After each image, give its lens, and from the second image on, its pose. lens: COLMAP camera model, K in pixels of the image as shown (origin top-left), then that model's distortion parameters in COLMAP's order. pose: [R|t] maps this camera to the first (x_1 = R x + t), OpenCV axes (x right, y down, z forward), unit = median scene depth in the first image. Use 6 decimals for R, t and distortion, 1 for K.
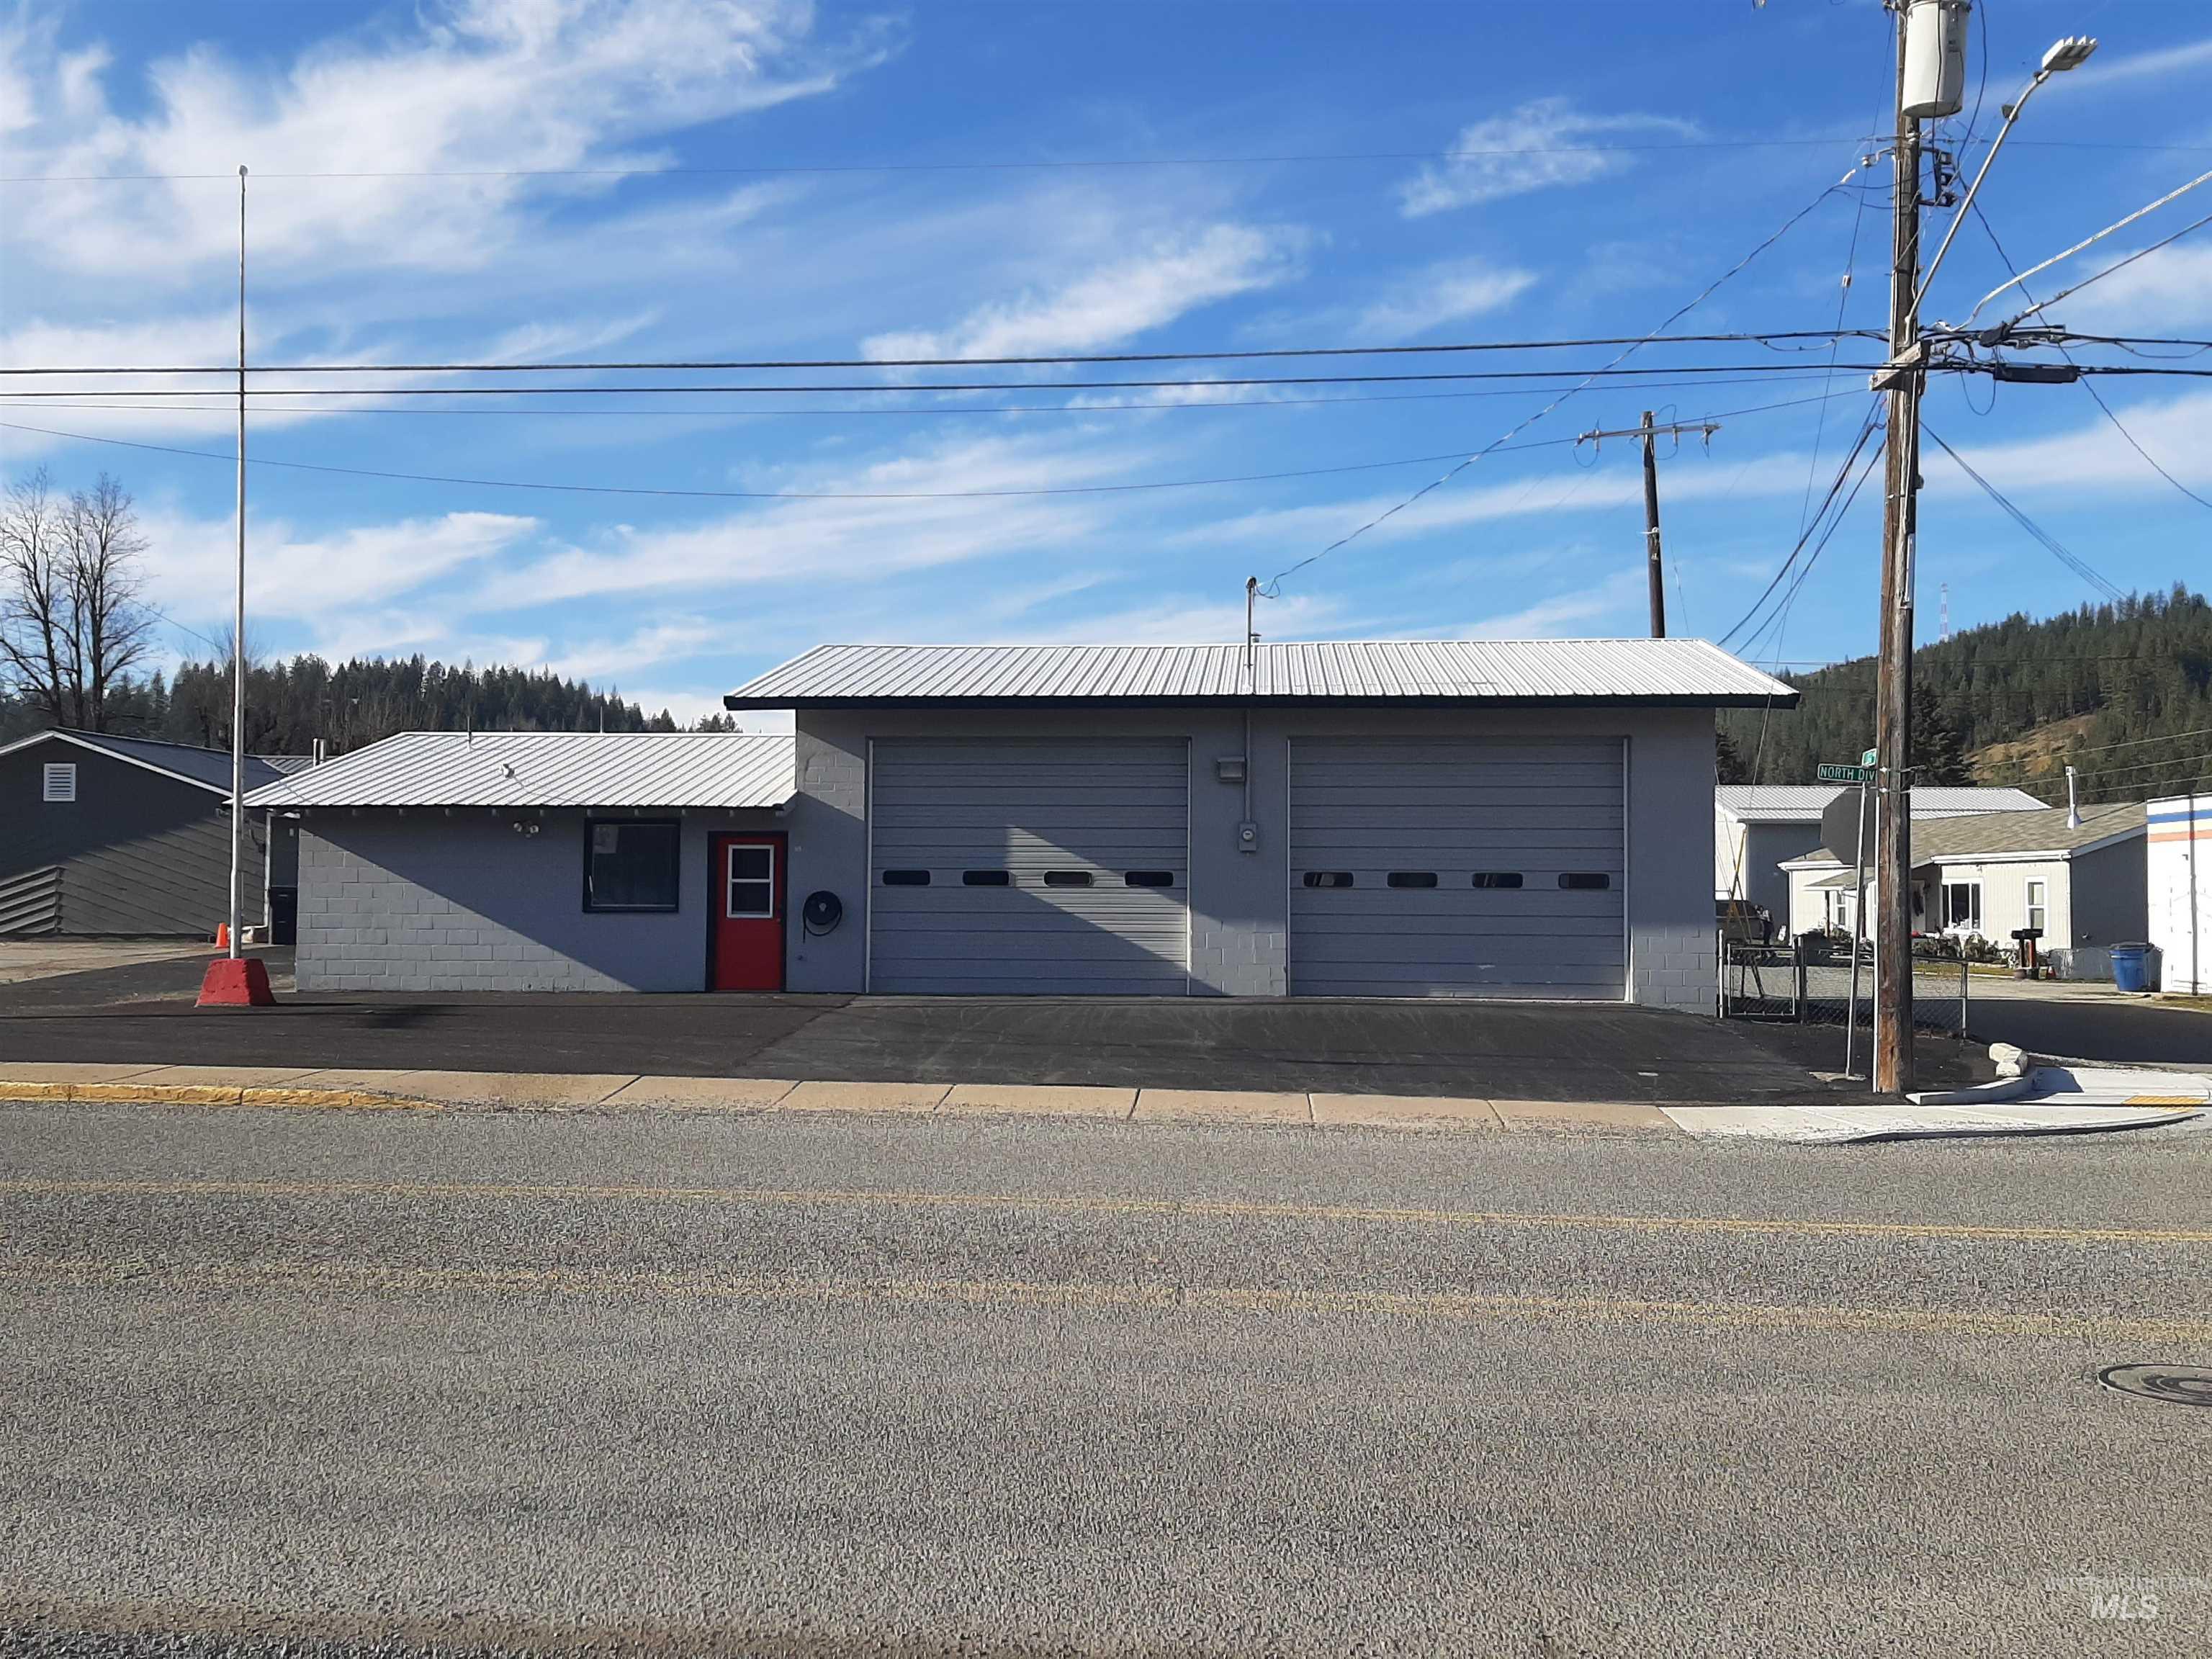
lens RADIAL K [[1811.3, 0, 1105.0], [0, 1811.3, 821.5], [0, 0, 1]] dist [0.163188, -0.314026]
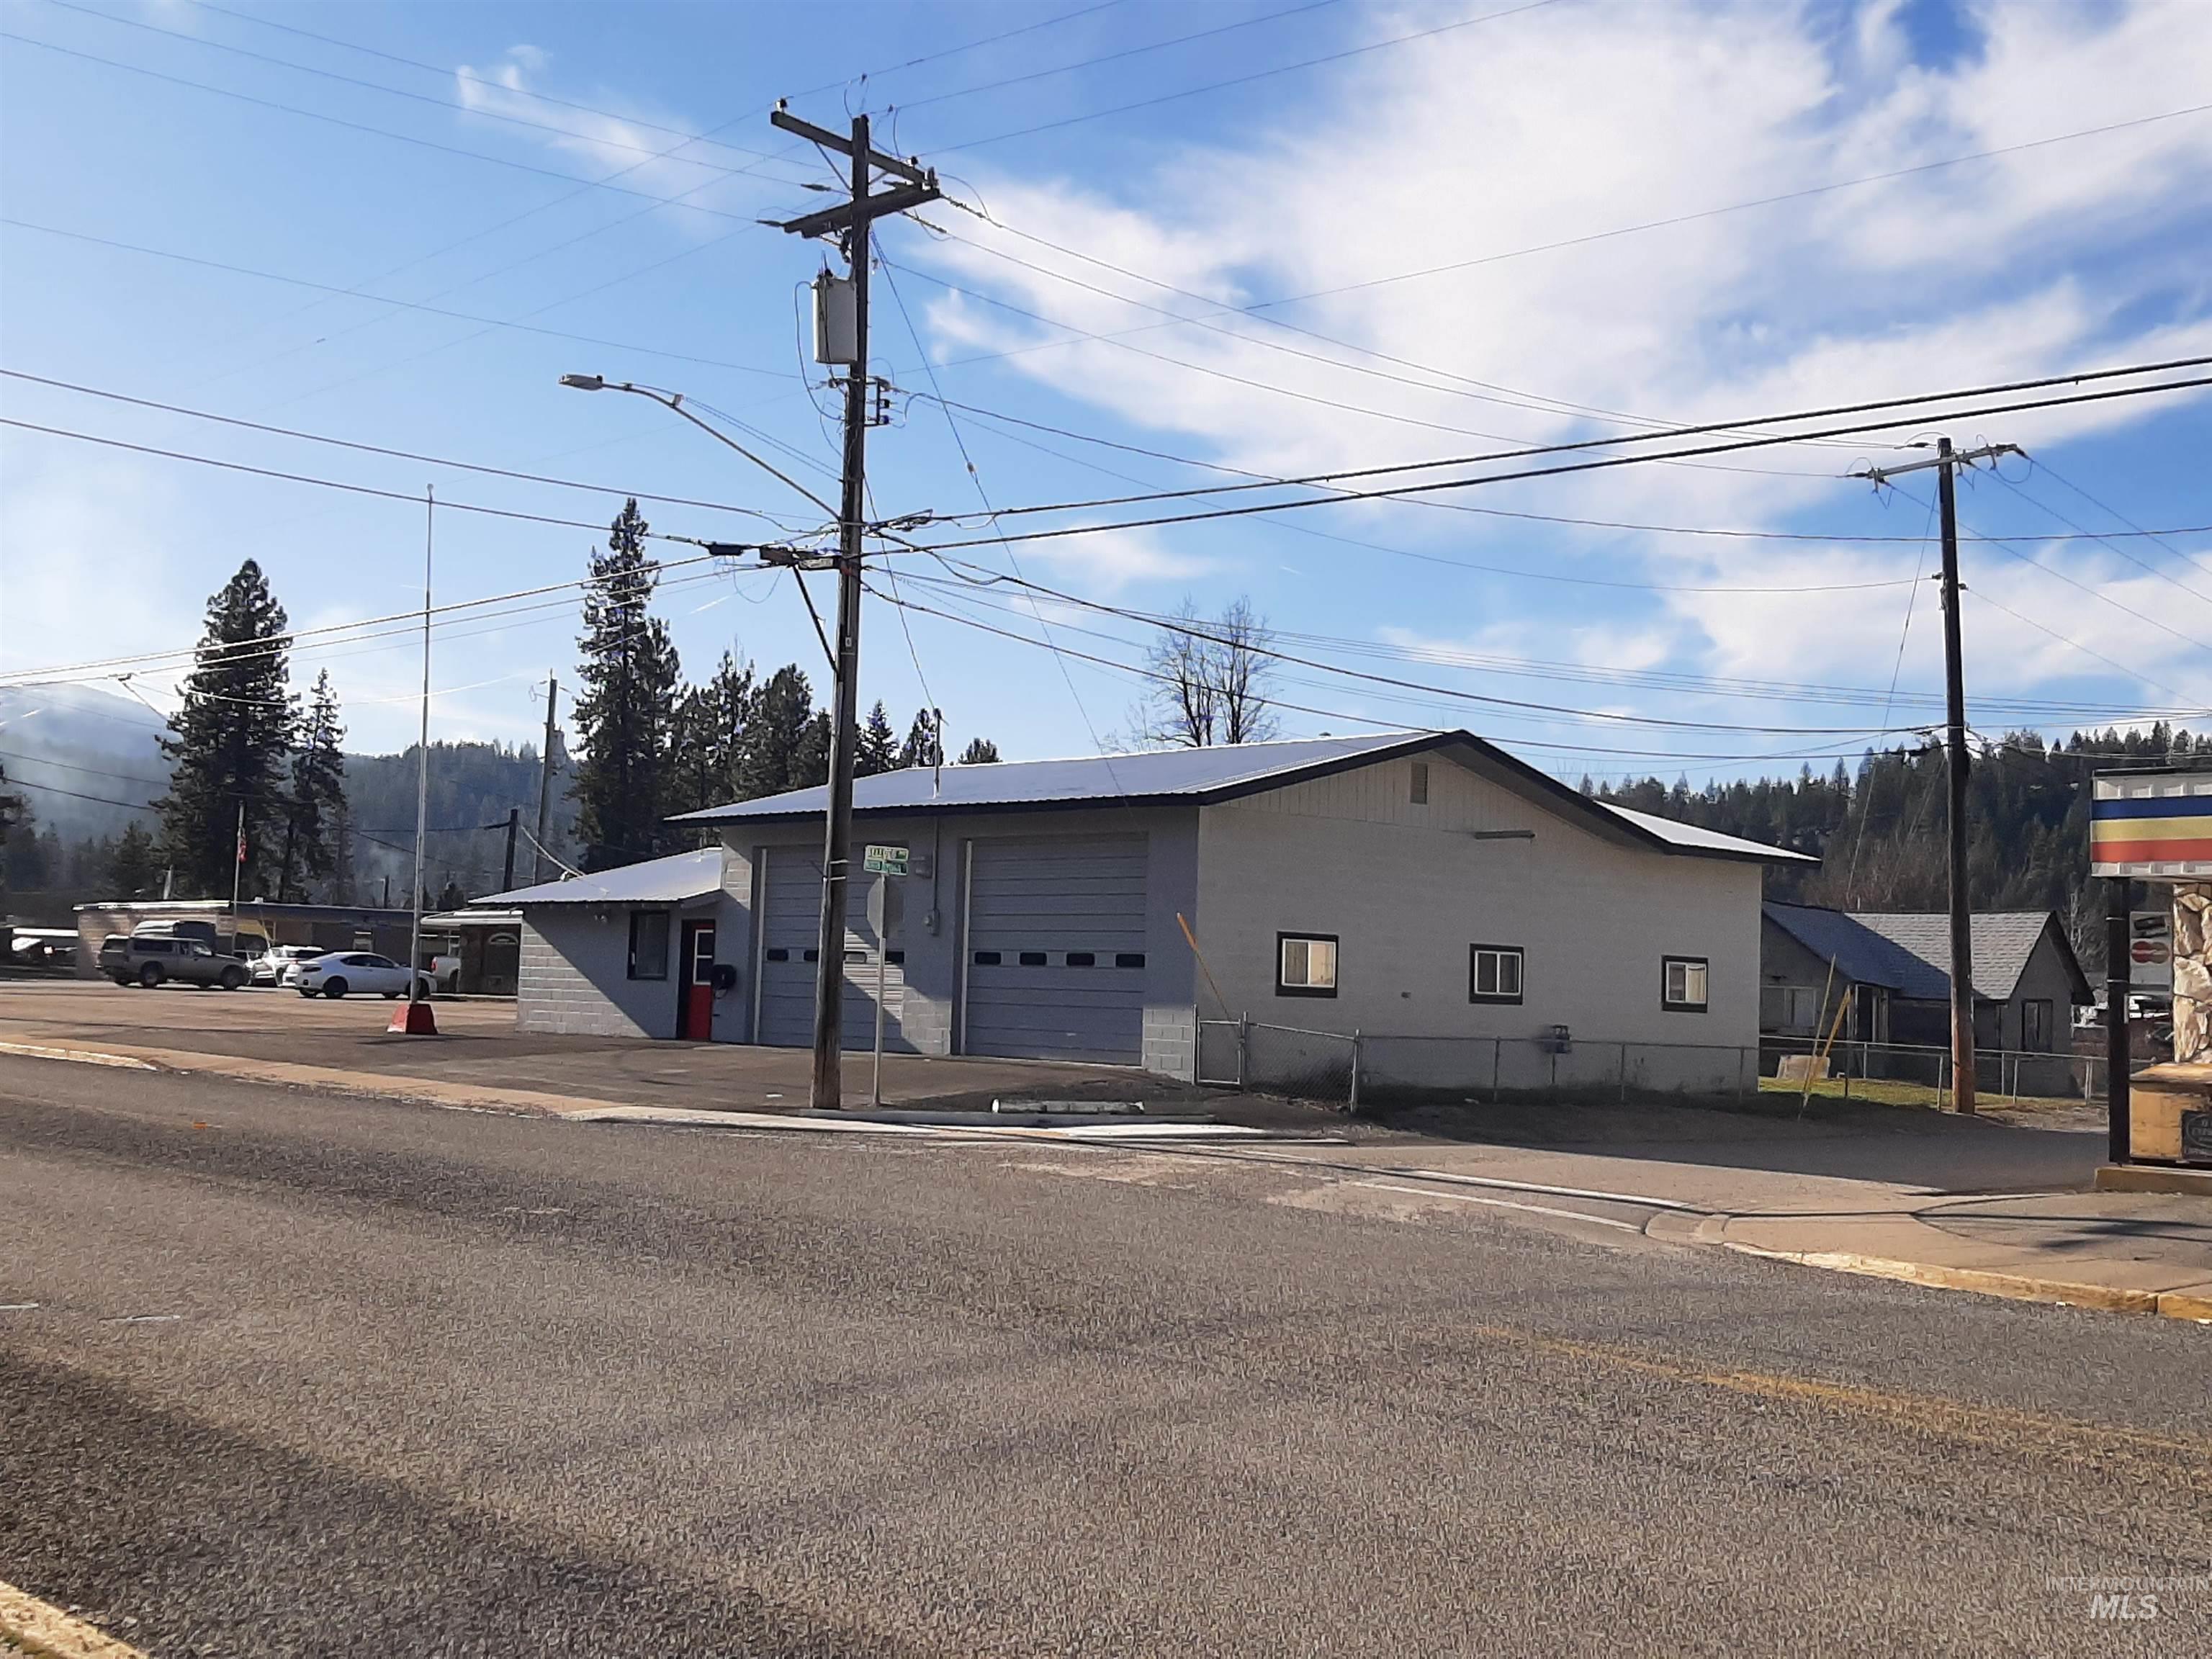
lens RADIAL K [[1811.3, 0, 1105.0], [0, 1811.3, 821.5], [0, 0, 1]] dist [0.163188, -0.314026]
pose [[0.861663, -0.027055, -0.506760, 0.774210], [0.000152, 0.998592, -0.053054, 0.005196], [0.507481, 0.045638, 0.860453, 0.000617]]
